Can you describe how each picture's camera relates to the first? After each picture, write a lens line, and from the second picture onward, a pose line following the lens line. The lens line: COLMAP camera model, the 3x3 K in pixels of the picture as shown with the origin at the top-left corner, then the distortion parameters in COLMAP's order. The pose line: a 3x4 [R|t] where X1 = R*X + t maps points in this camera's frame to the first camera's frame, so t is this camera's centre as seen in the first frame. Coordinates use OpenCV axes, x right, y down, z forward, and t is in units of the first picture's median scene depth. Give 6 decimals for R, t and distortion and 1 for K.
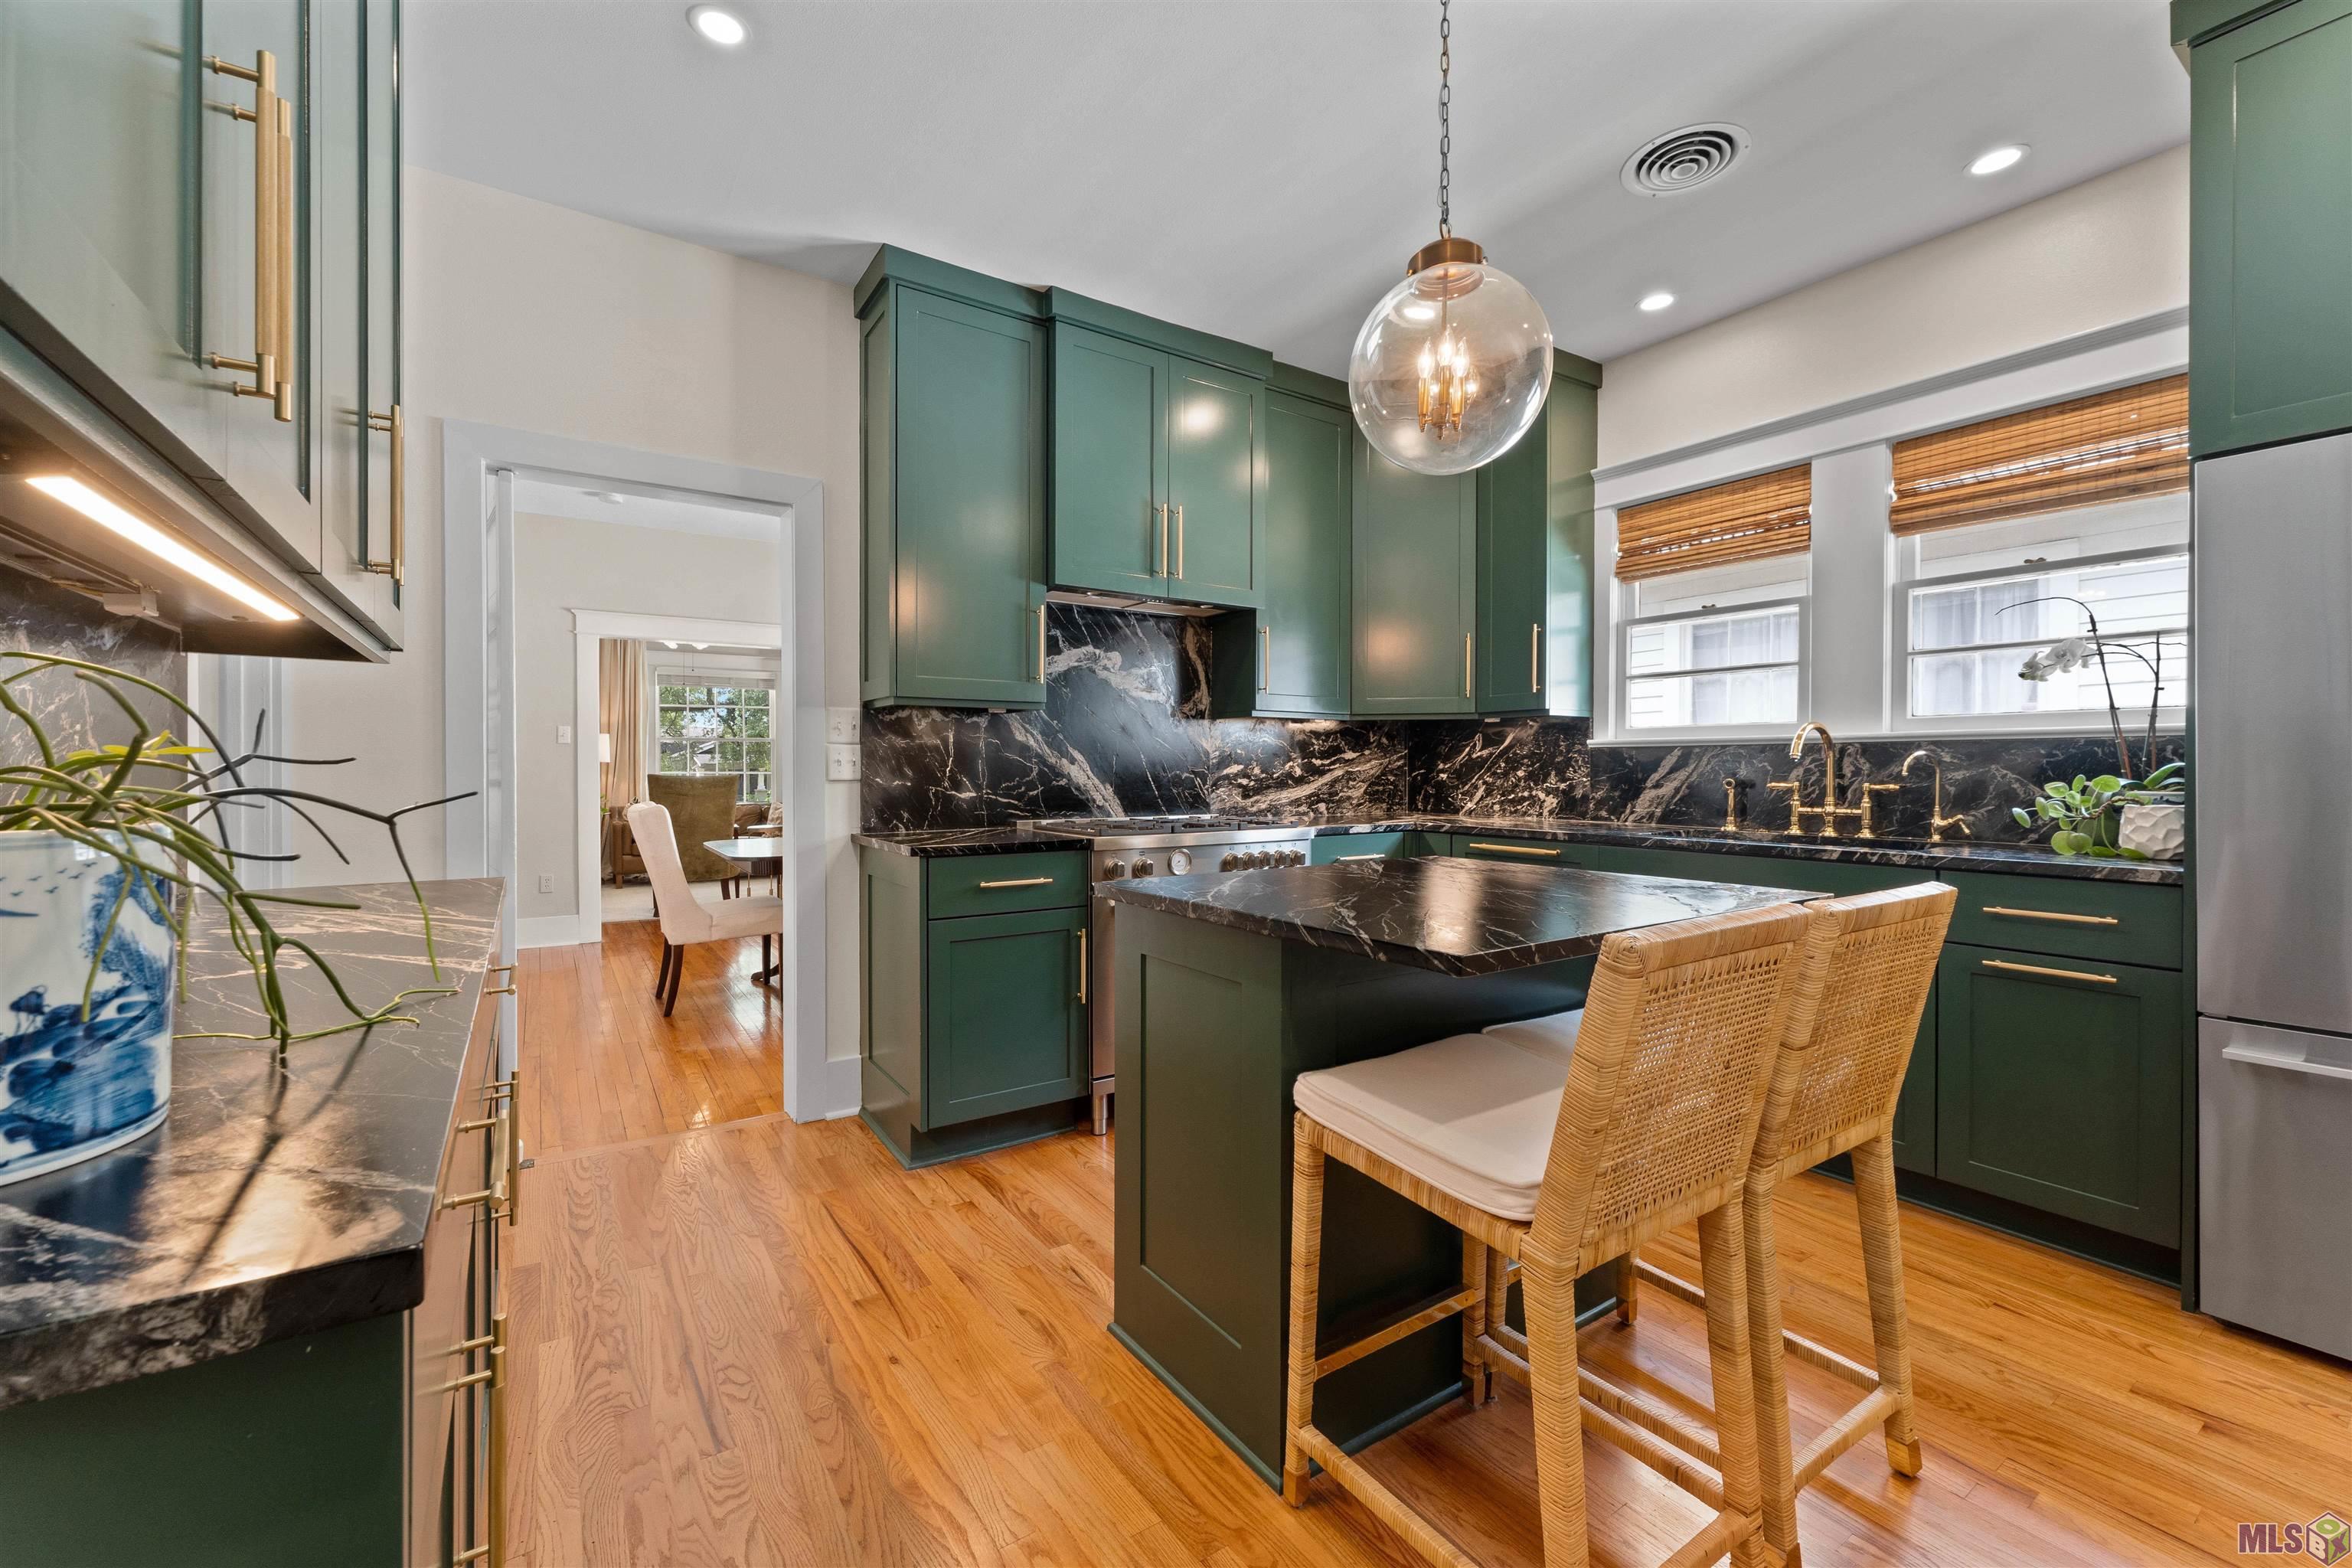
lens RADIAL K [[943.9, 0, 1158.5], [0, 943.9, 772.2], [0, 0, 1]] dist [0.001953, 0.000051]
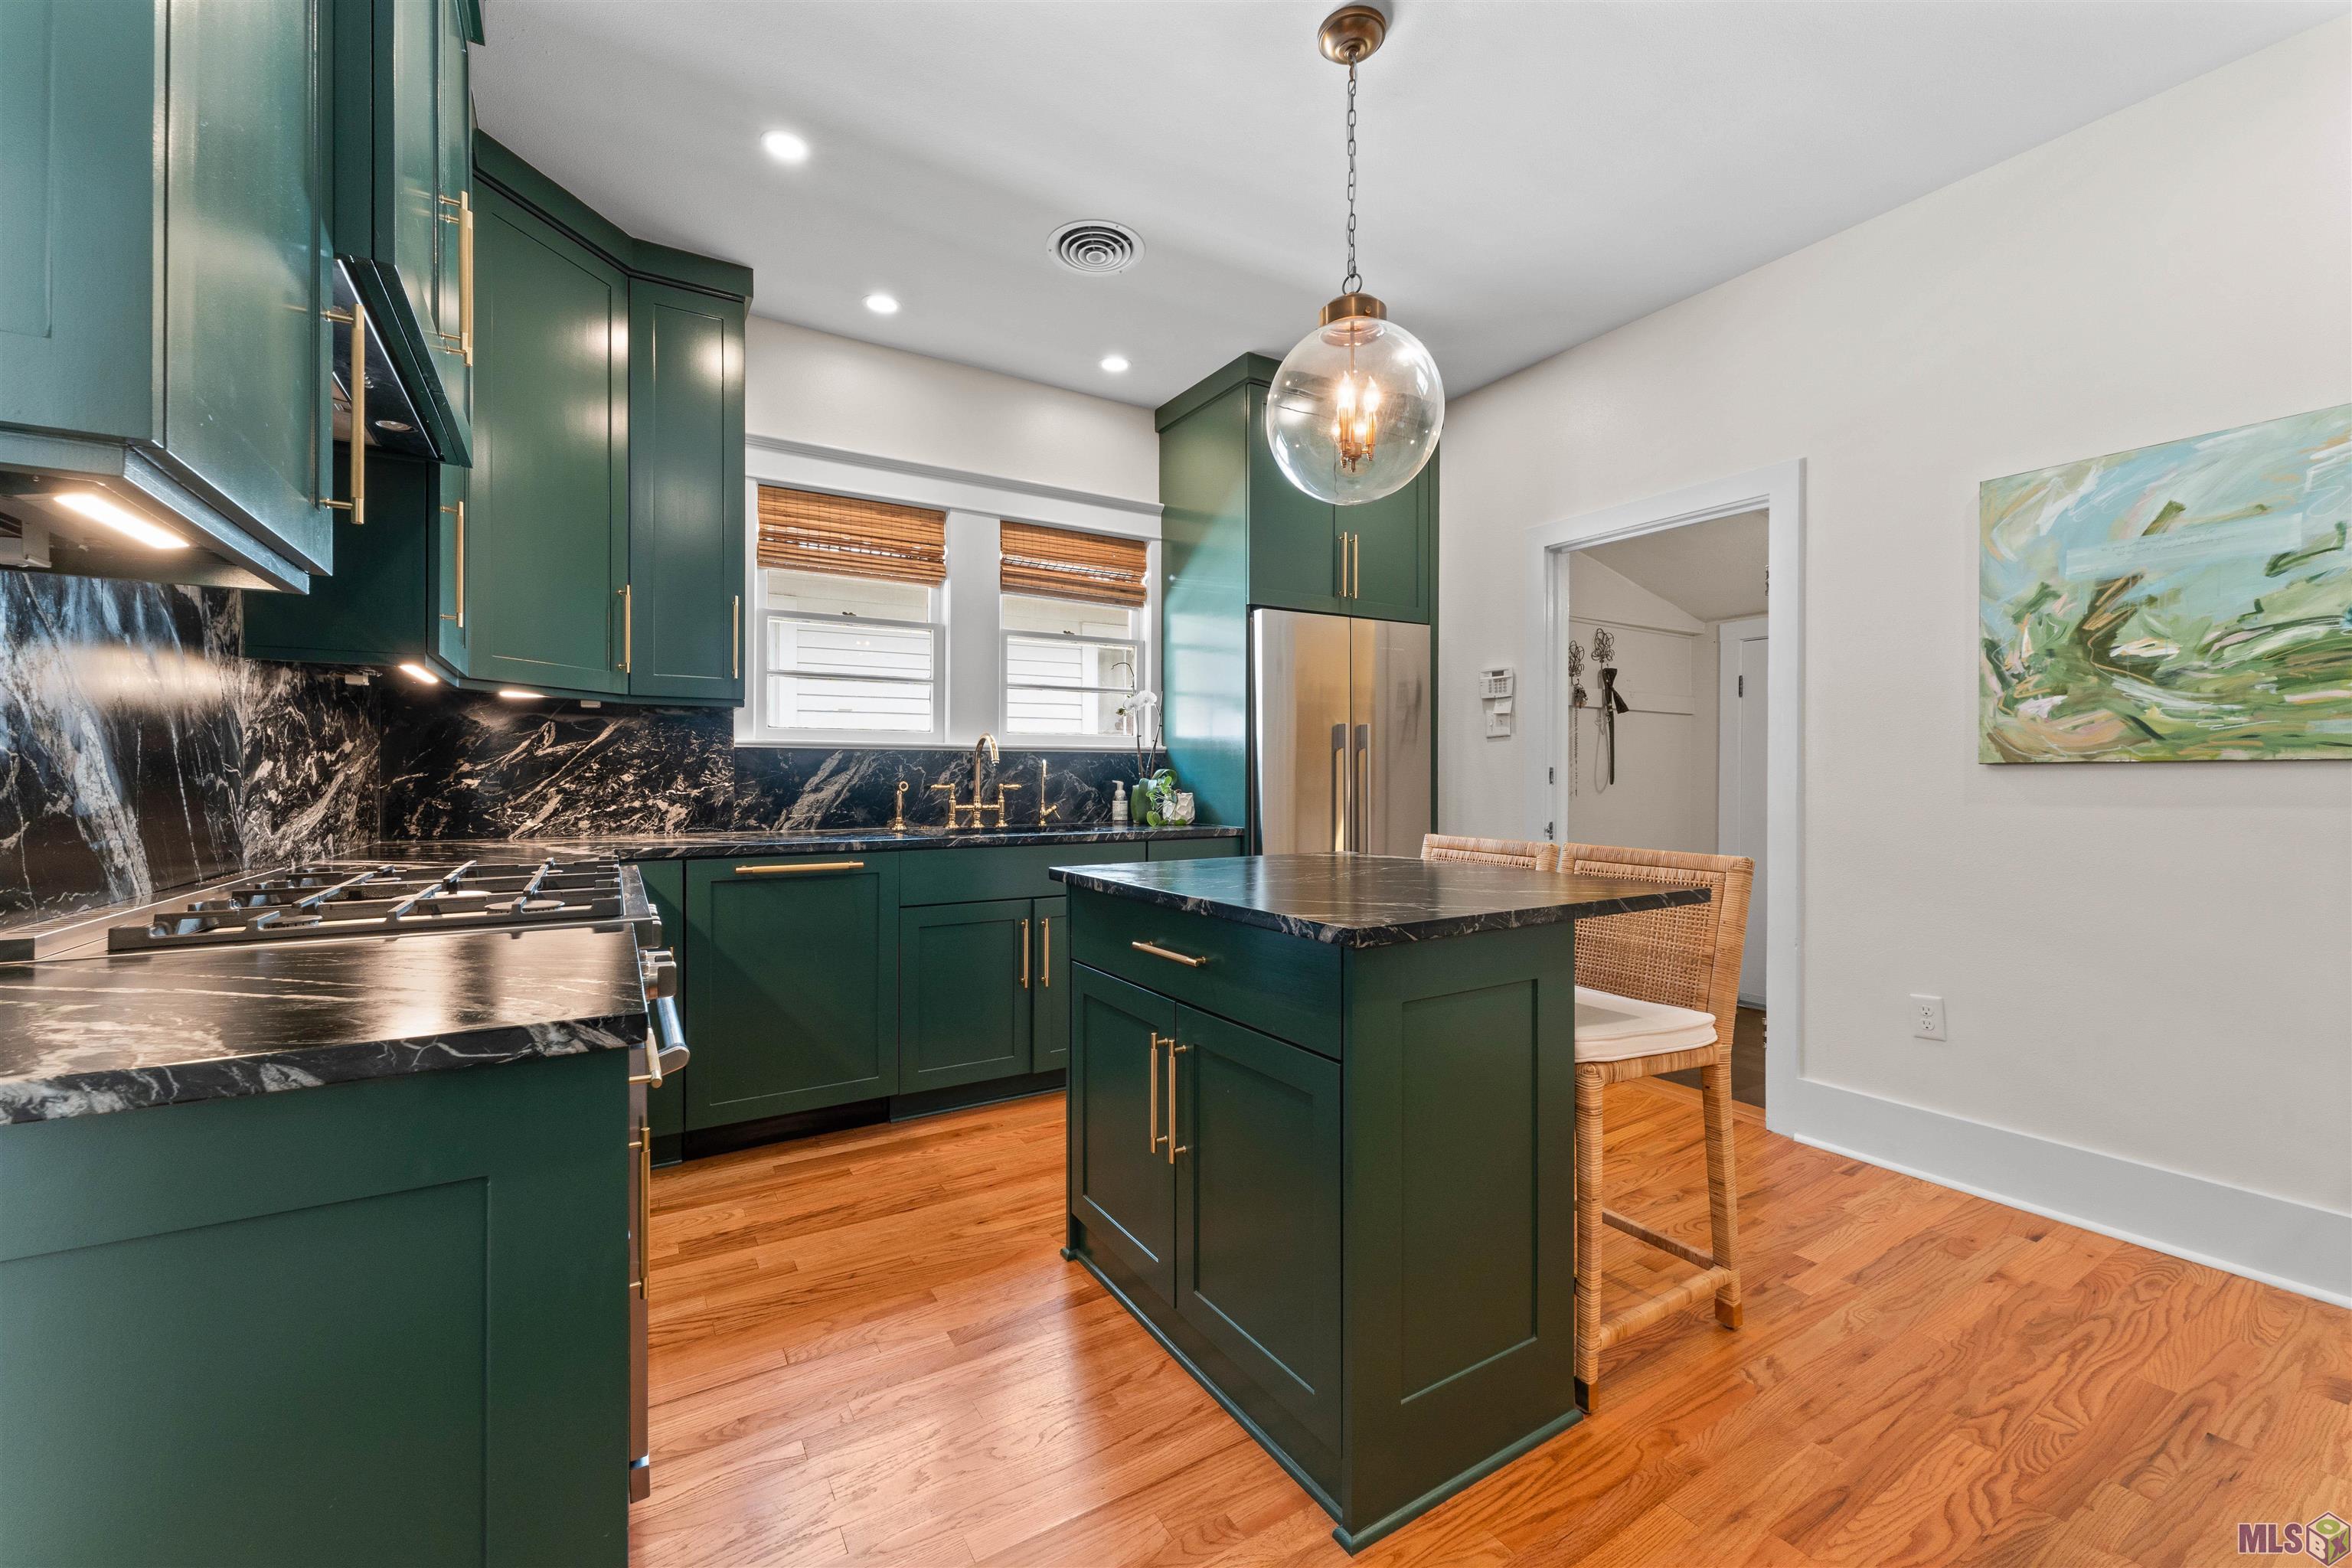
lens RADIAL K [[943.9, 0, 1164.6], [0, 943.9, 779.7], [0, 0, 1]] dist [0.001953, 0.000051]
pose [[0.034776, -0.003747, 0.999388, -0.428616], [0.003719, 0.999987, 0.003620, 0.002067], [-0.999388, 0.003590, 0.034789, 0.621789]]
